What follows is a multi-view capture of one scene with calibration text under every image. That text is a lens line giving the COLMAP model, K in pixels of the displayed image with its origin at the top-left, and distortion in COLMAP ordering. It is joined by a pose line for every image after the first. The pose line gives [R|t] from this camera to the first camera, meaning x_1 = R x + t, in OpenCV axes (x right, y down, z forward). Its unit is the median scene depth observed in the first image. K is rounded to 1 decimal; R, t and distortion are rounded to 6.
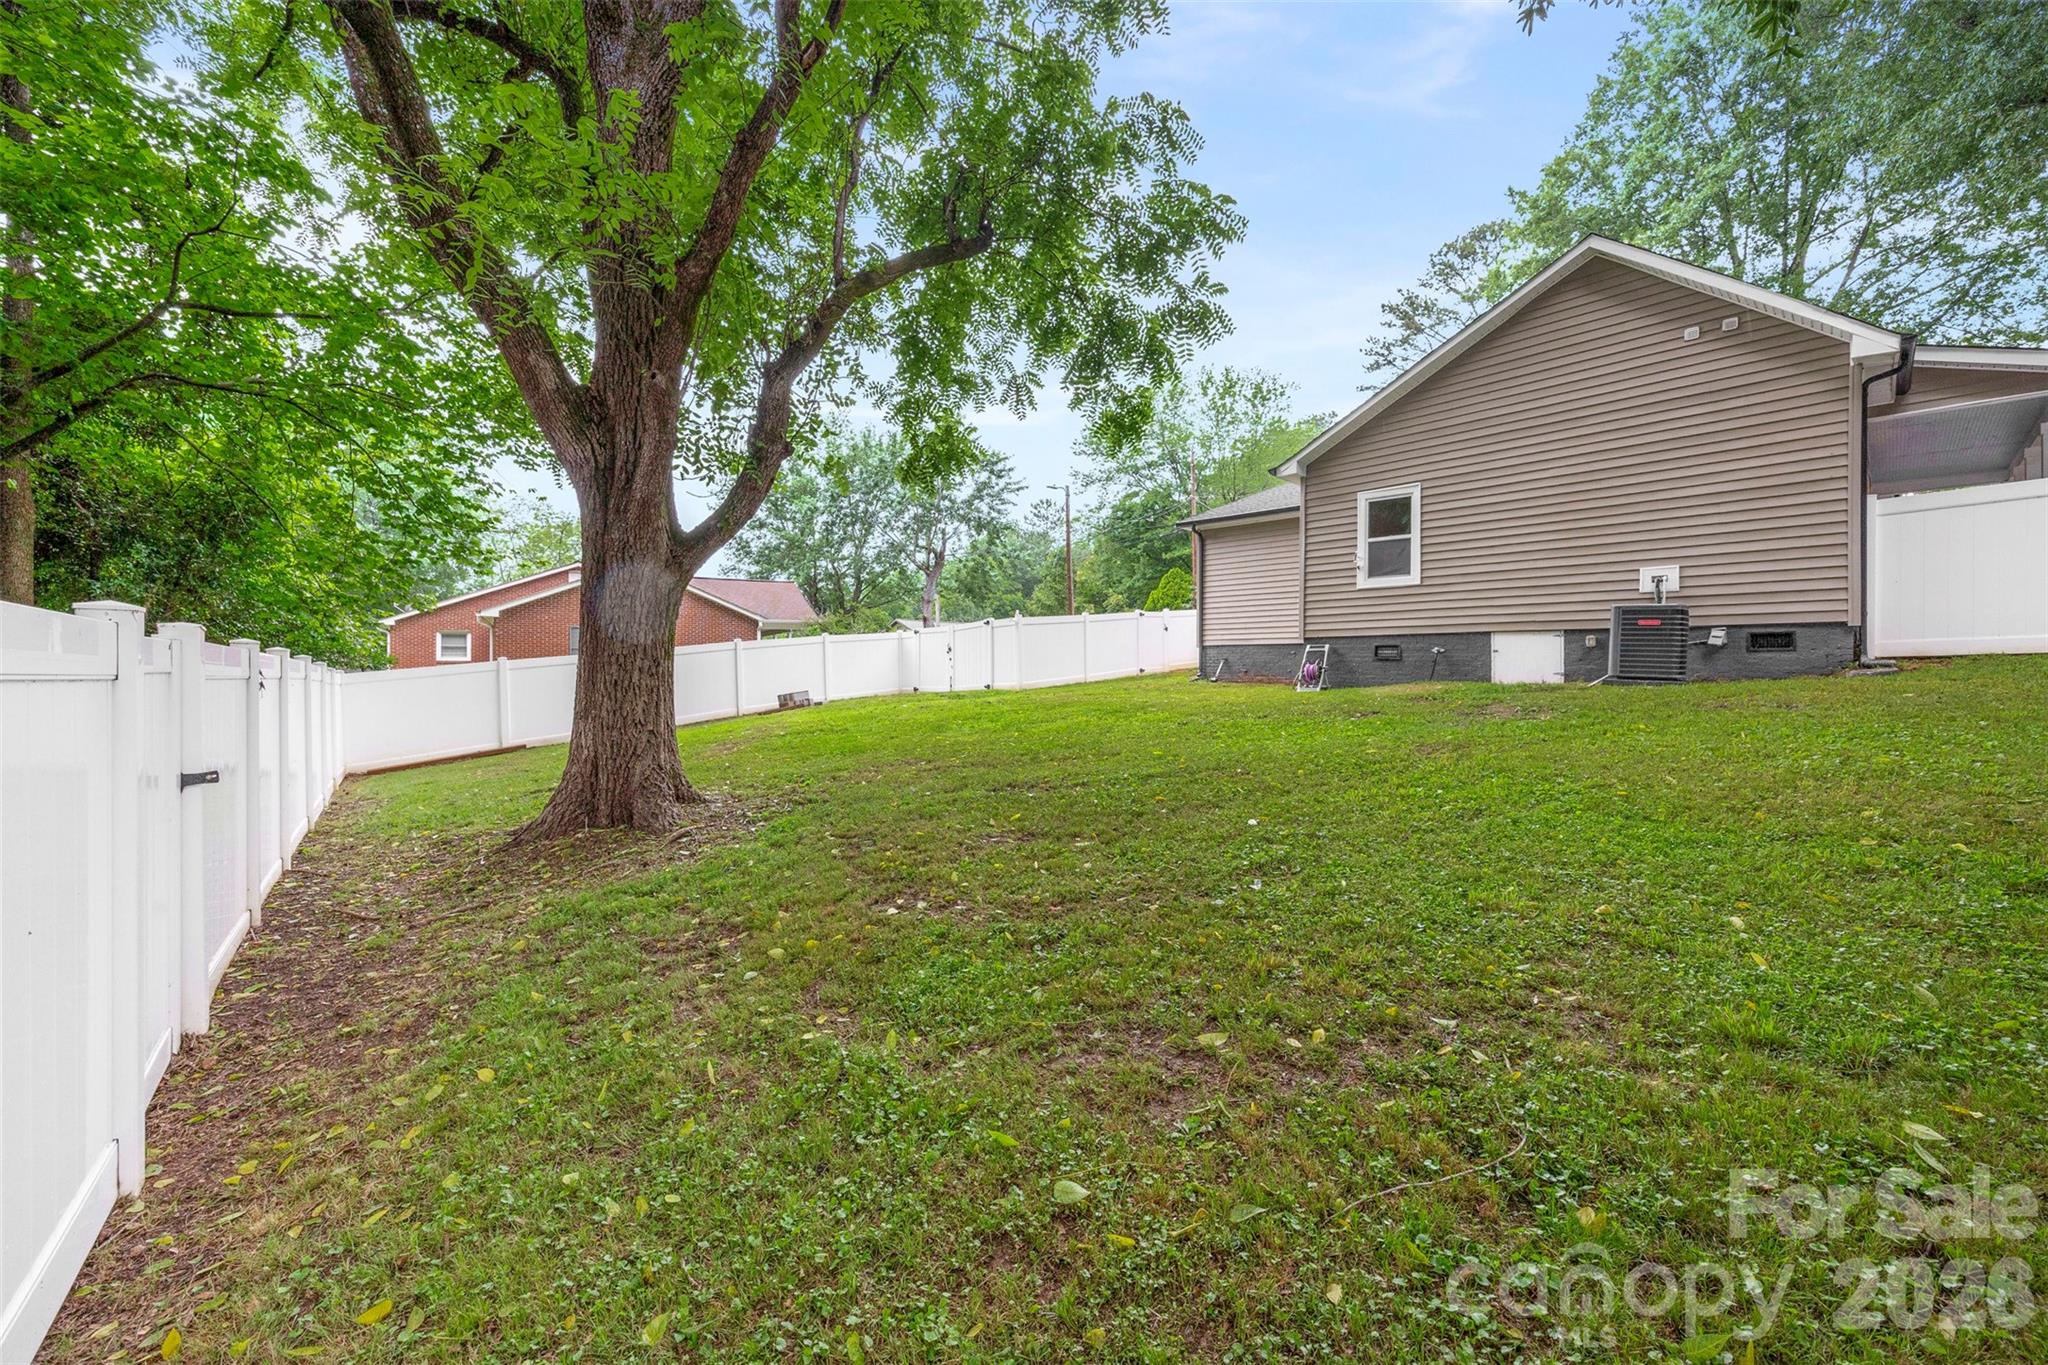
lens RADIAL K [[787.0, 0, 1025.2], [0, 787.0, 673.6], [0, 0, 1]] dist [-0.001419, -0.000130]
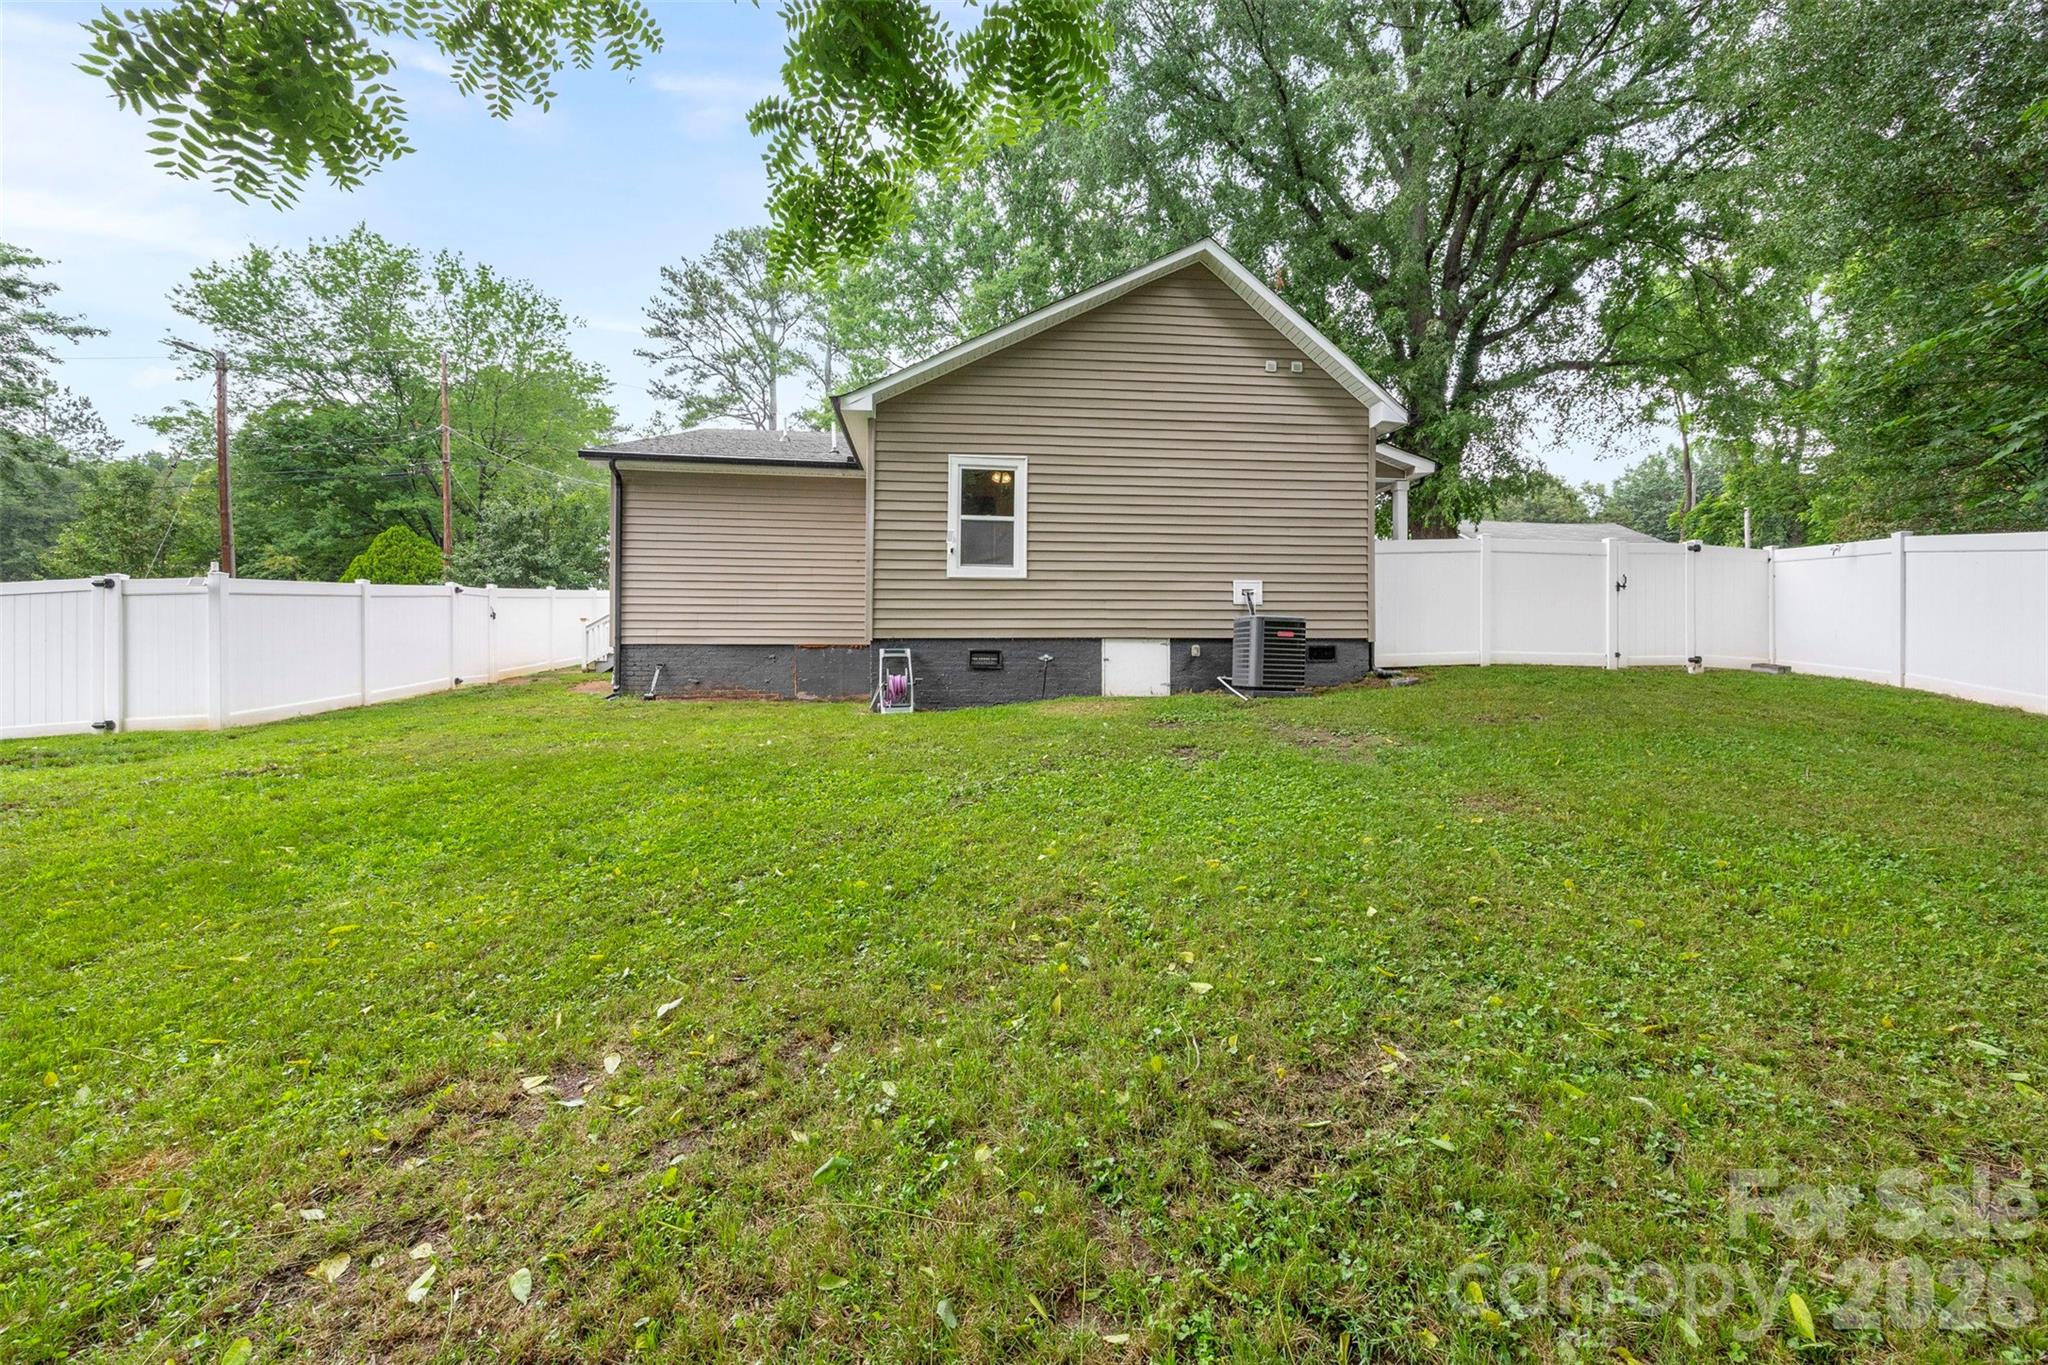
lens RADIAL K [[787.0, 0, 1025.2], [0, 787.0, 673.6], [0, 0, 1]] dist [-0.001419, -0.000130]
pose [[0.584141, -0.014176, 0.811528, -0.170772], [0.009112, 0.999899, 0.010908, -0.020610], [-0.811601, 0.001023, 0.584212, 0.488783]]
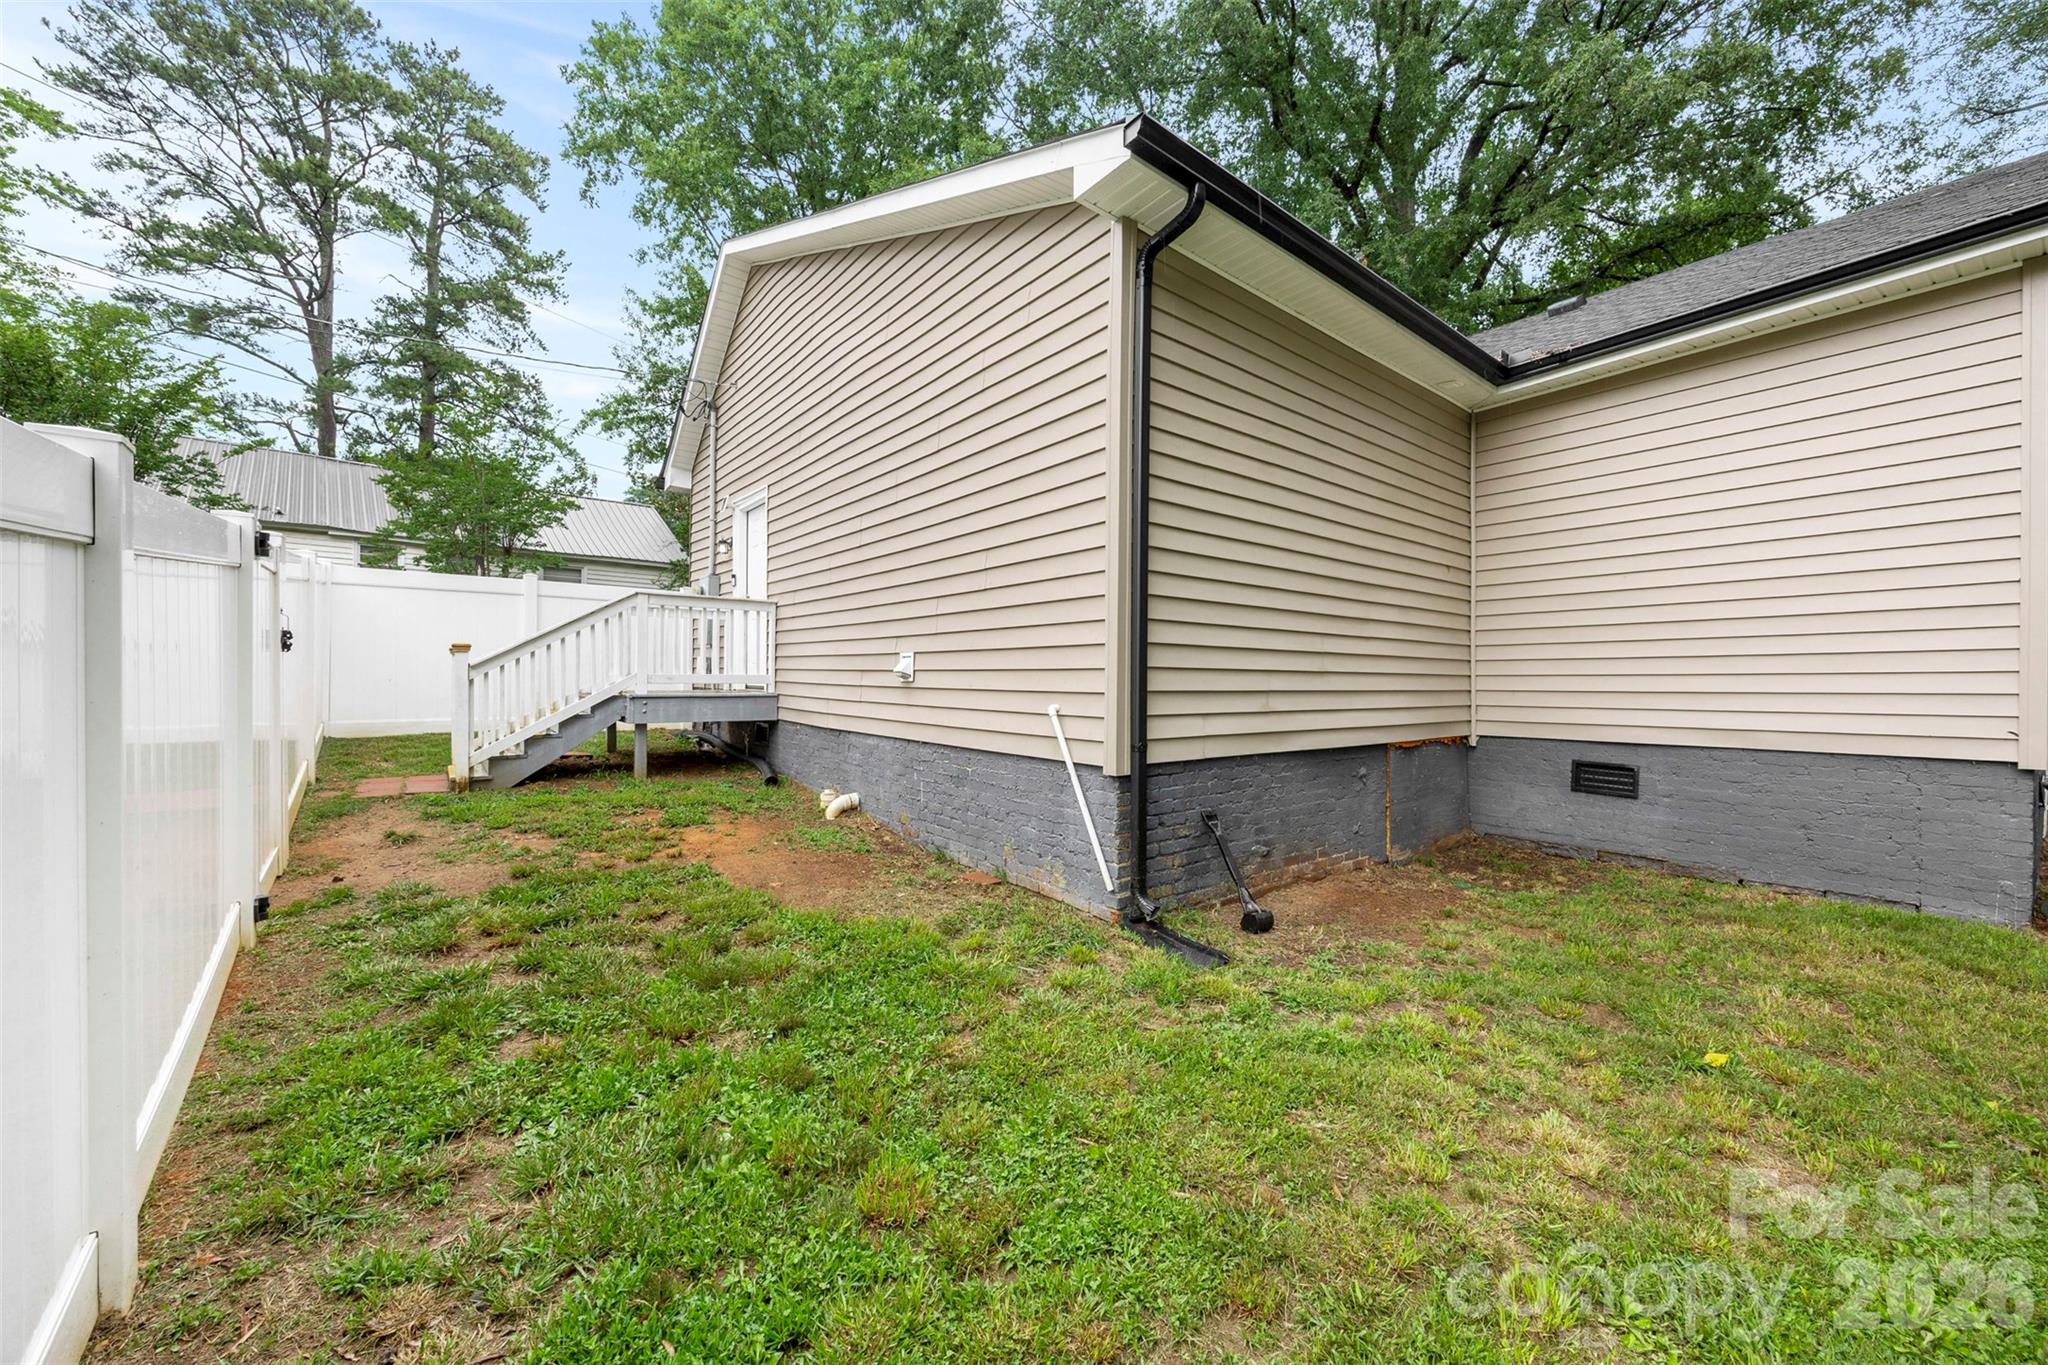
lens RADIAL K [[787.0, 0, 1025.2], [0, 787.0, 673.6], [0, 0, 1]] dist [-0.001419, -0.000130]
pose [[0.039466, 0.006638, 0.999199, -0.028223], [0.003193, 0.999972, -0.006769, -0.089653], [-0.999216, 0.003458, 0.039444, 1.515055]]
